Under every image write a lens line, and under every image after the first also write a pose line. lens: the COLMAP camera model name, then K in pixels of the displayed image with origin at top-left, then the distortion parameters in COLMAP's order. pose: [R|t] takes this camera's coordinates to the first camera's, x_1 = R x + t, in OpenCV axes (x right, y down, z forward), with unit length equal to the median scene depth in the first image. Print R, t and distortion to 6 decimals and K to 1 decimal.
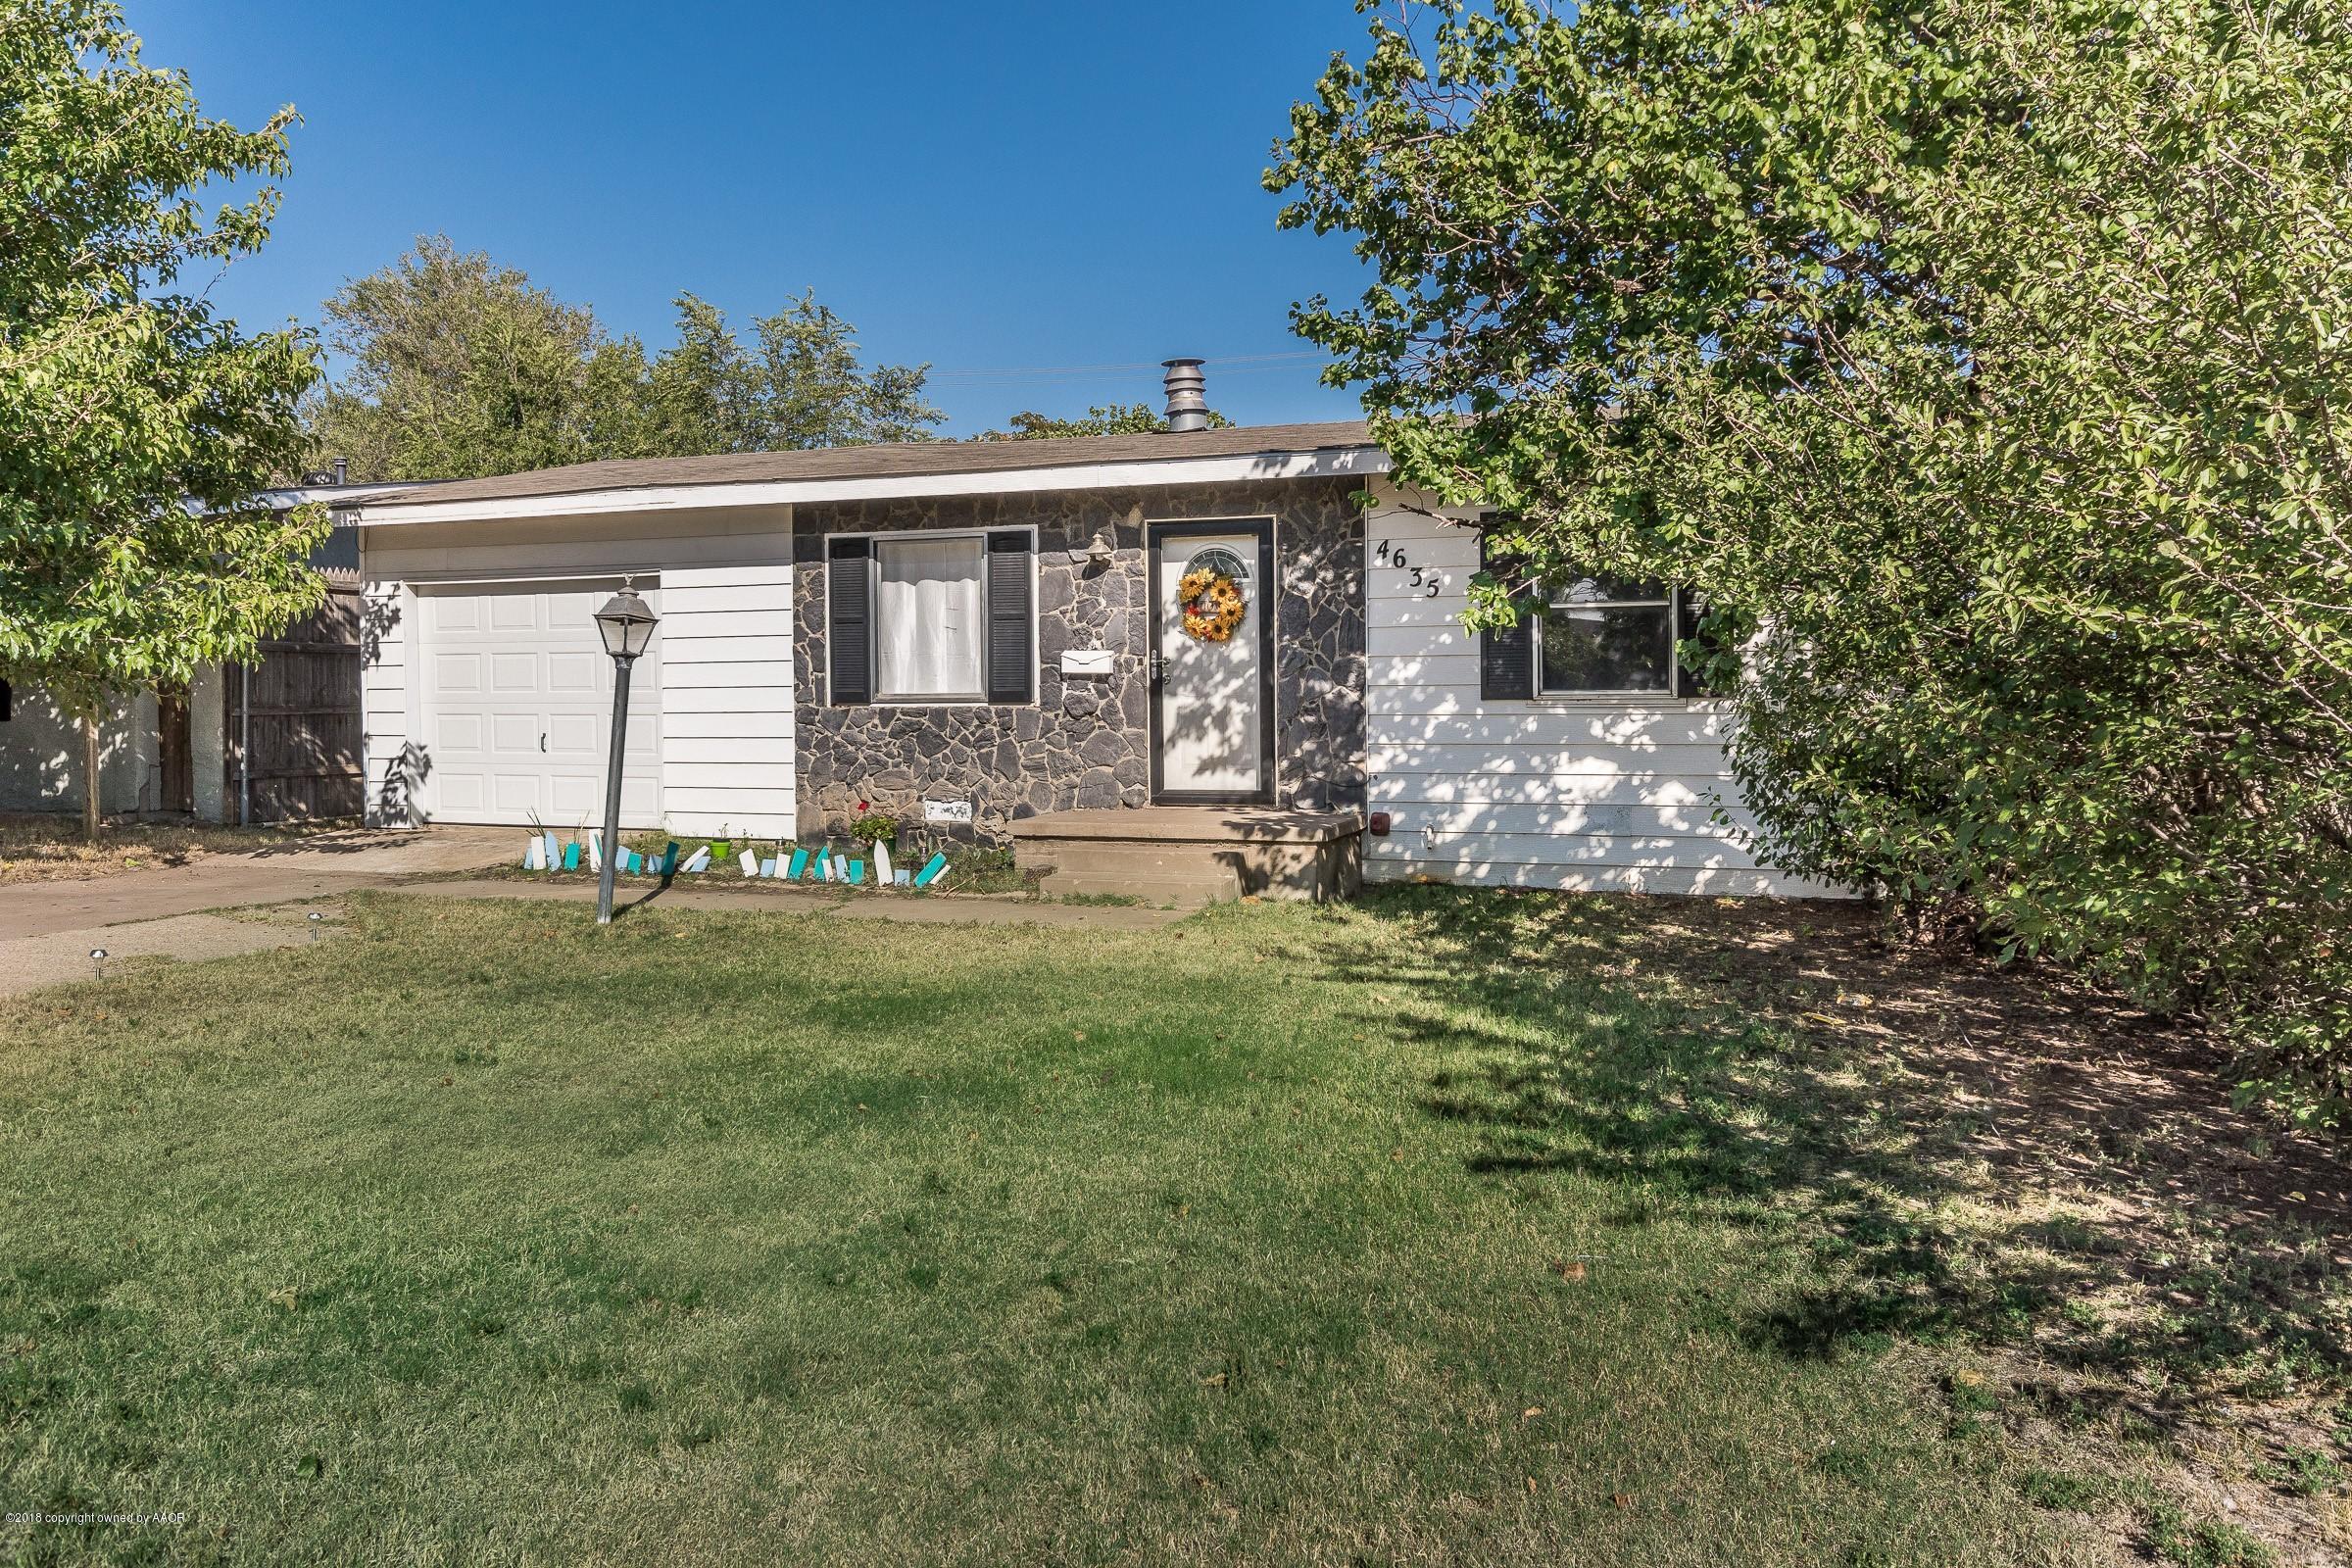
lens RADIAL K [[1206.1, 0, 1177.0], [0, 1206.1, 772.0], [0, 0, 1]] dist [0.004020, -0.003446]
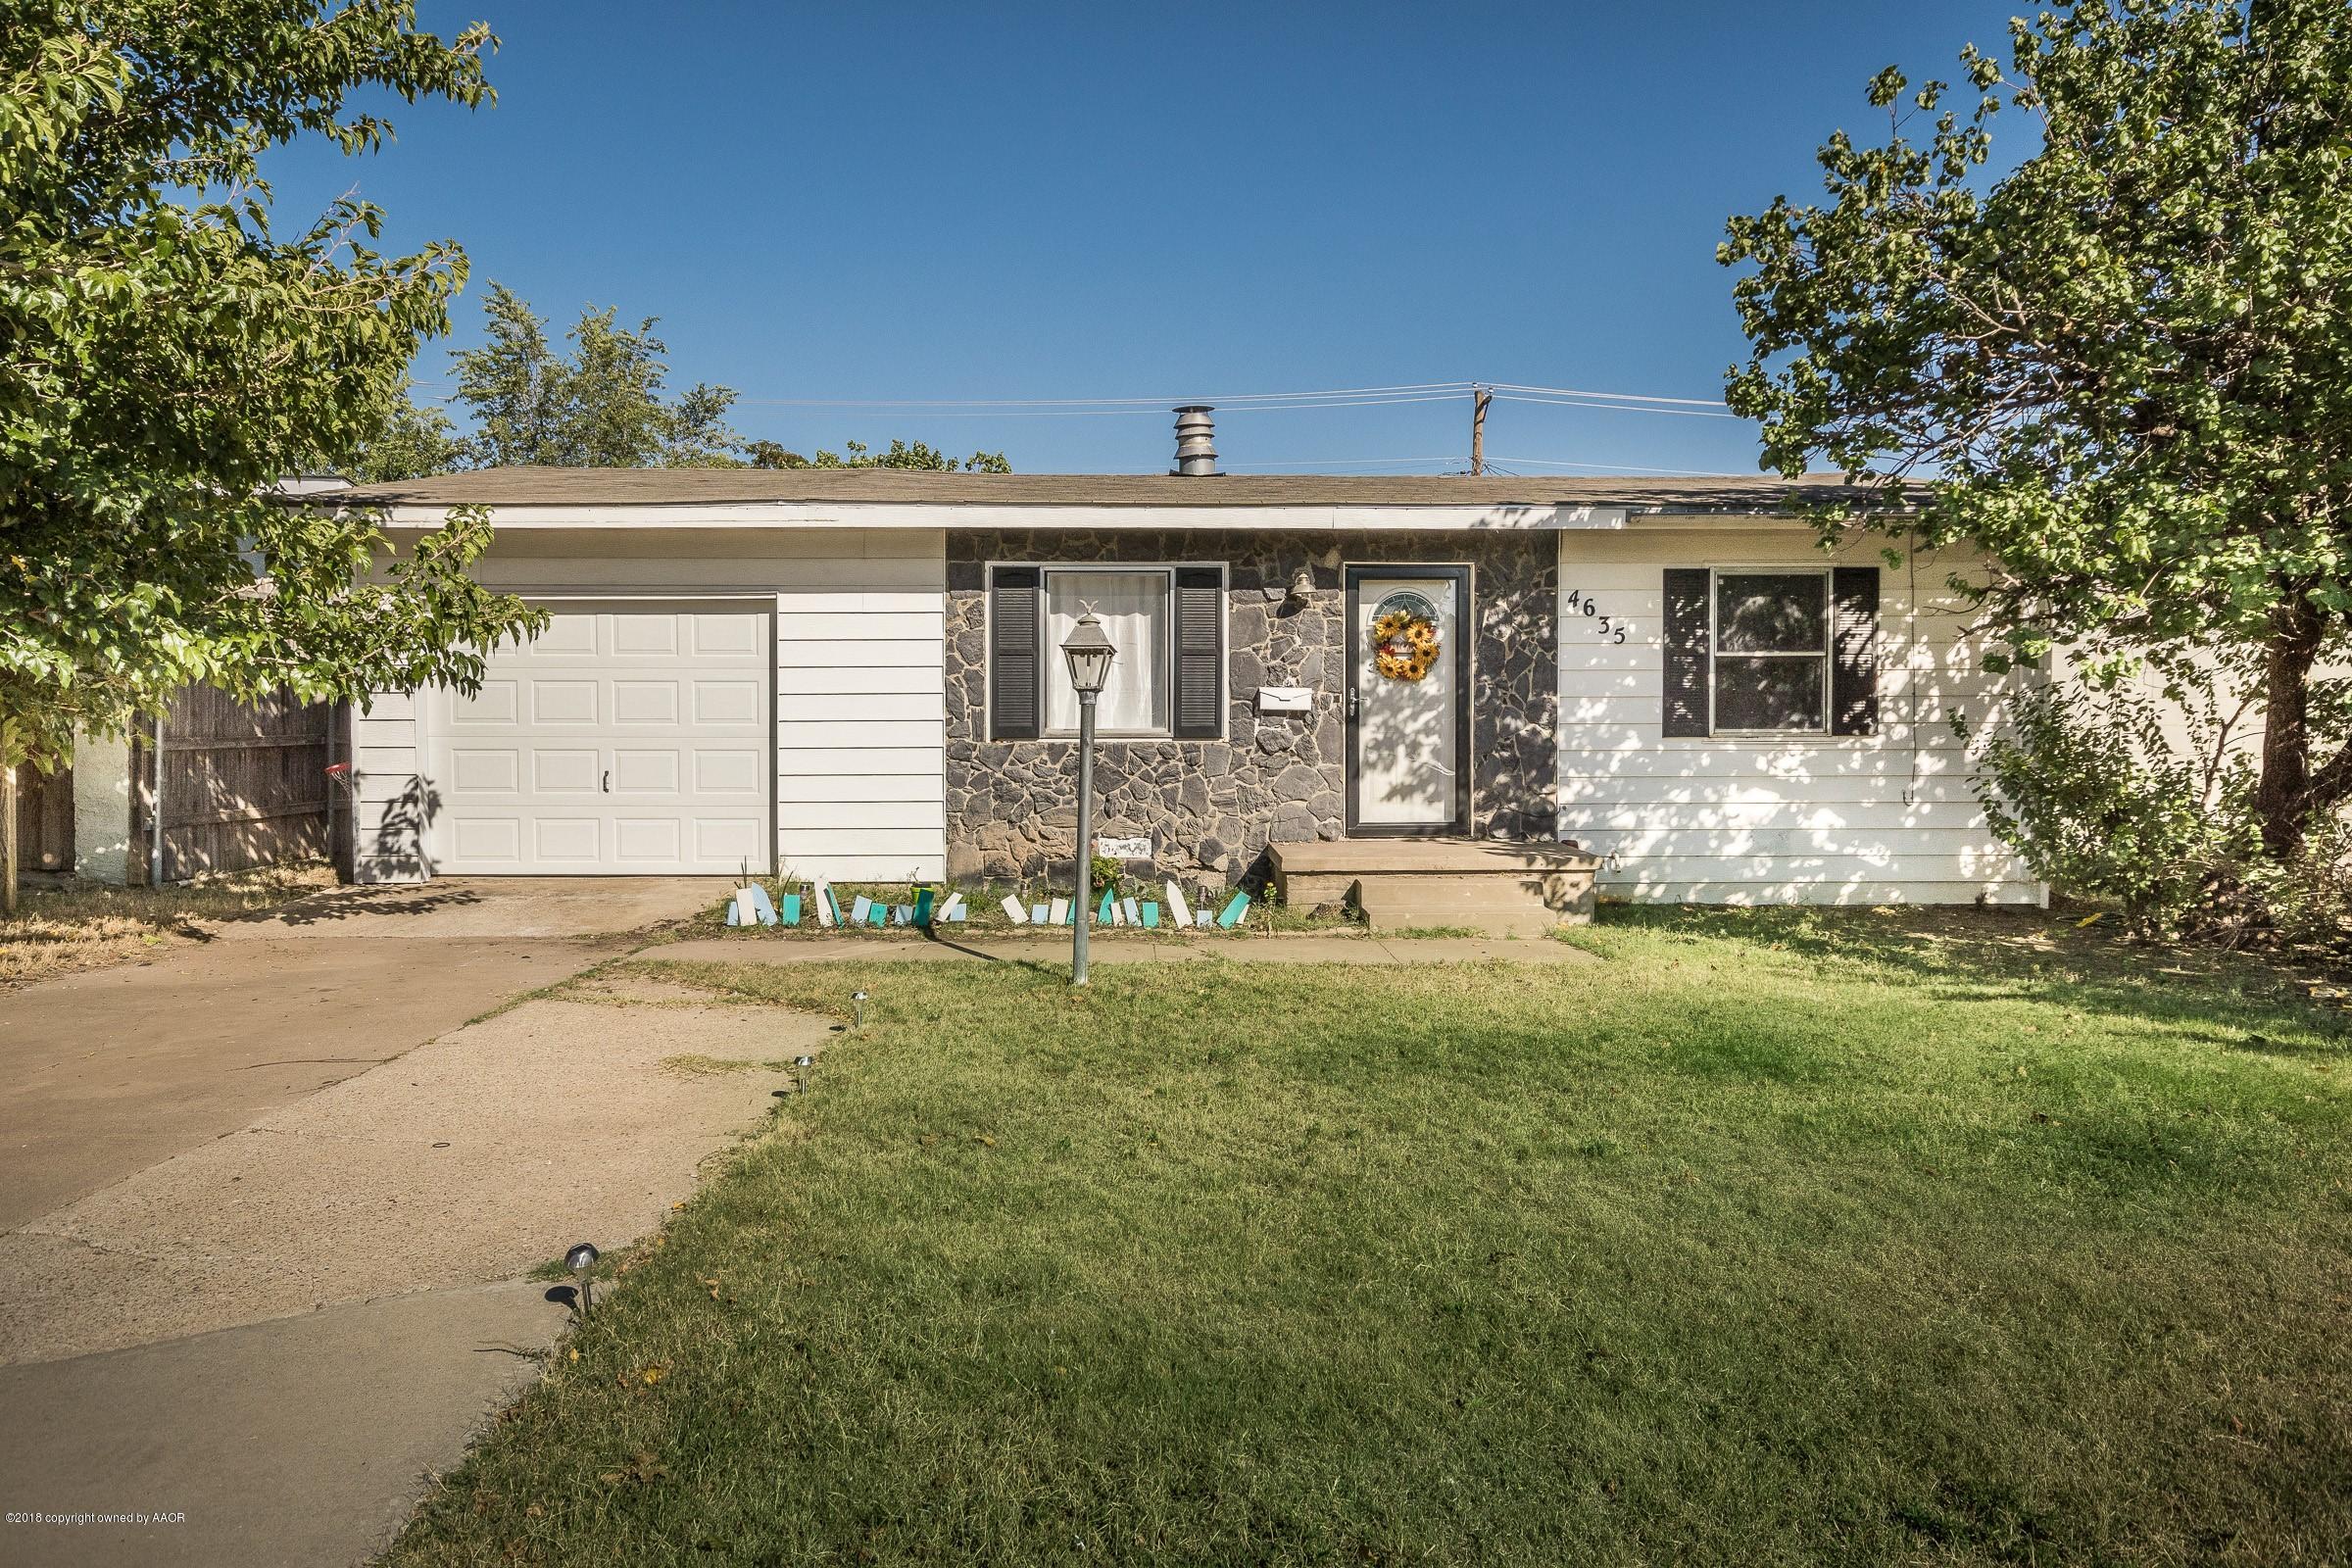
lens RADIAL K [[1129.6, 0, 1176.0], [0, 1129.6, 790.2], [0, 0, 1]] dist [0.002131, -0.000102]
pose [[0.964829, -0.010596, 0.262663, -0.419927], [0.012439, 0.999908, -0.005354, -0.010048], [-0.262582, 0.008433, 0.964873, 0.105867]]
